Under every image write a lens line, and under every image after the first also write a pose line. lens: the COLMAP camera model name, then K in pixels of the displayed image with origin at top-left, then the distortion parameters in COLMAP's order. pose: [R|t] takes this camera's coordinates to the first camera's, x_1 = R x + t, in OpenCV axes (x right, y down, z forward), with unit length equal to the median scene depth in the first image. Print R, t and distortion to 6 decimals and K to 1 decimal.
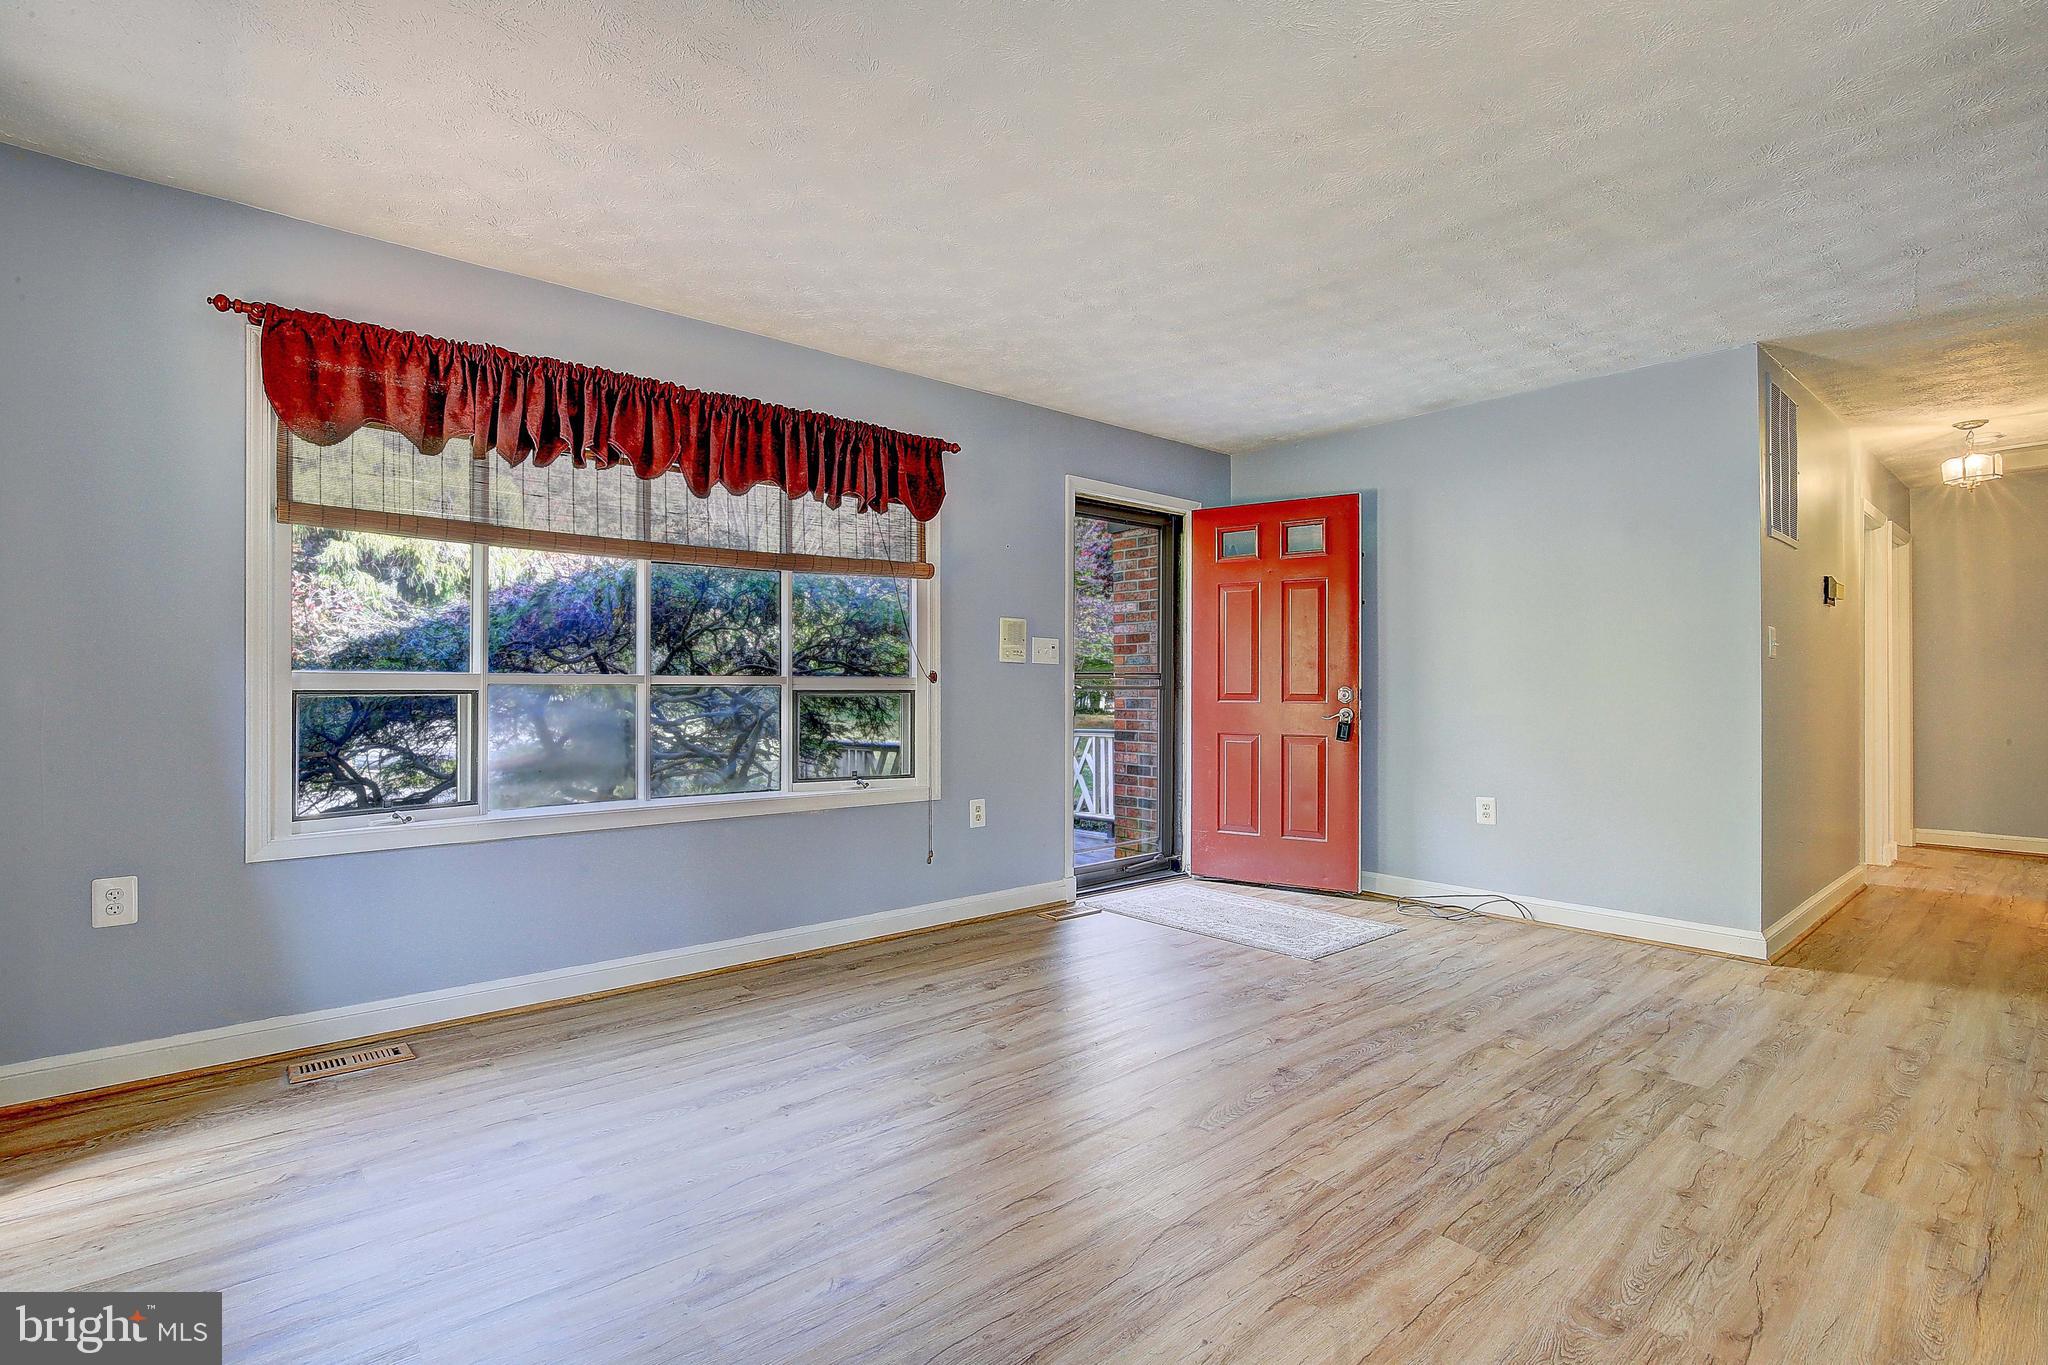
lens RADIAL K [[1034.4, 0, 1051.7], [0, 1034.4, 681.7], [0, 0, 1]] dist [-0.016455, 0.000287]
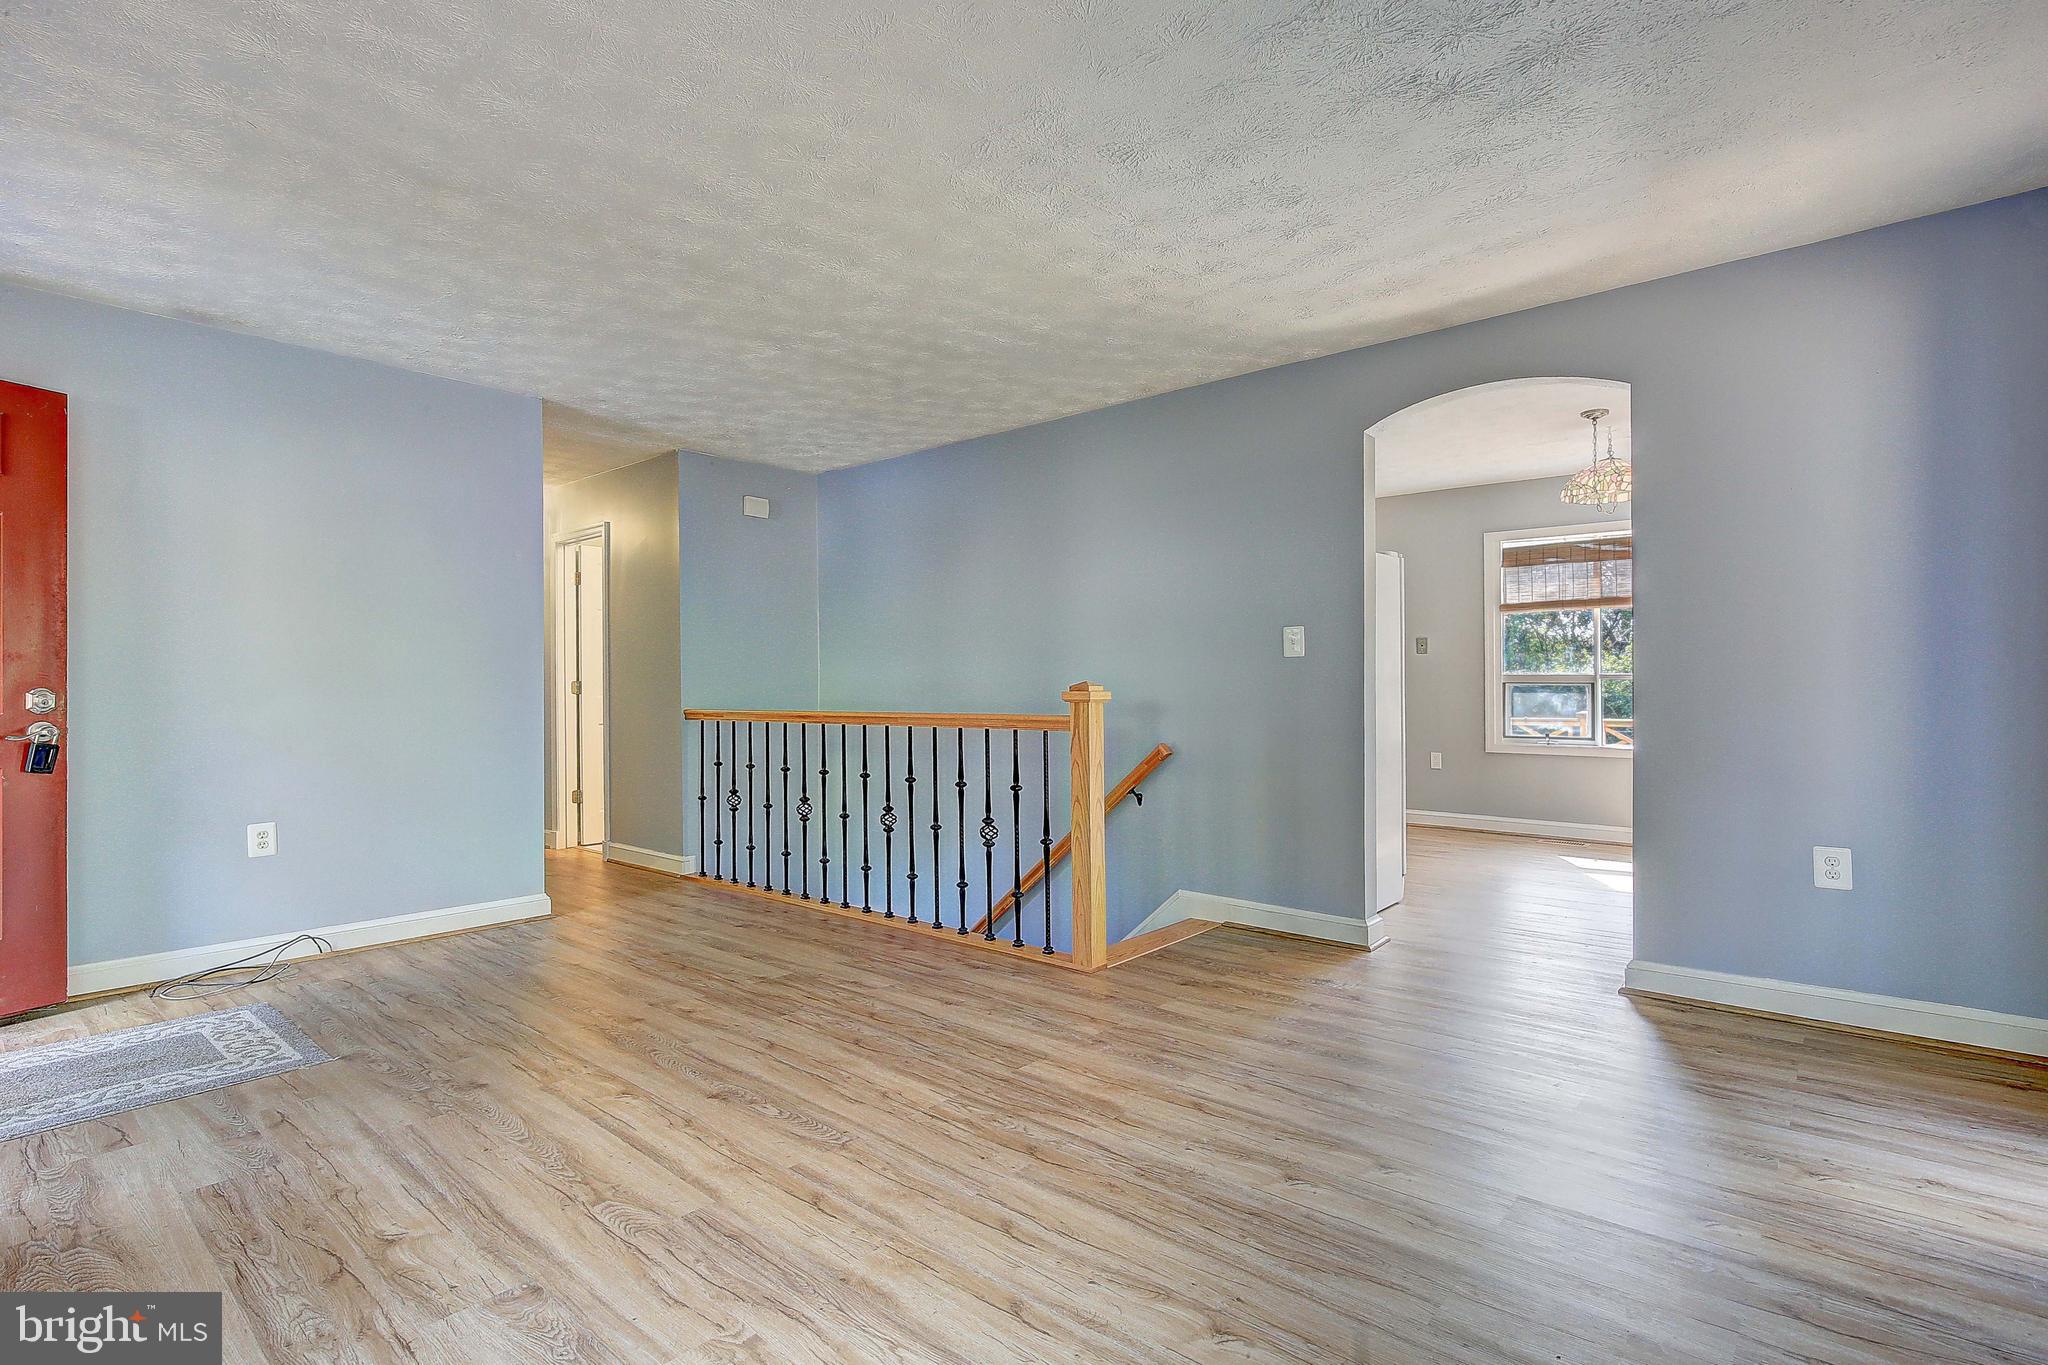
lens RADIAL K [[934.2, 0, 1024.0], [0, 934.2, 682.5], [0, 0, 1]] dist [-0.003303, 0.000681]
pose [[-0.134506, 0.006182, 0.990893, -0.596502], [-0.001654, 0.999978, -0.006463, 0.006577], [-0.990911, -0.002508, -0.134493, 0.763320]]
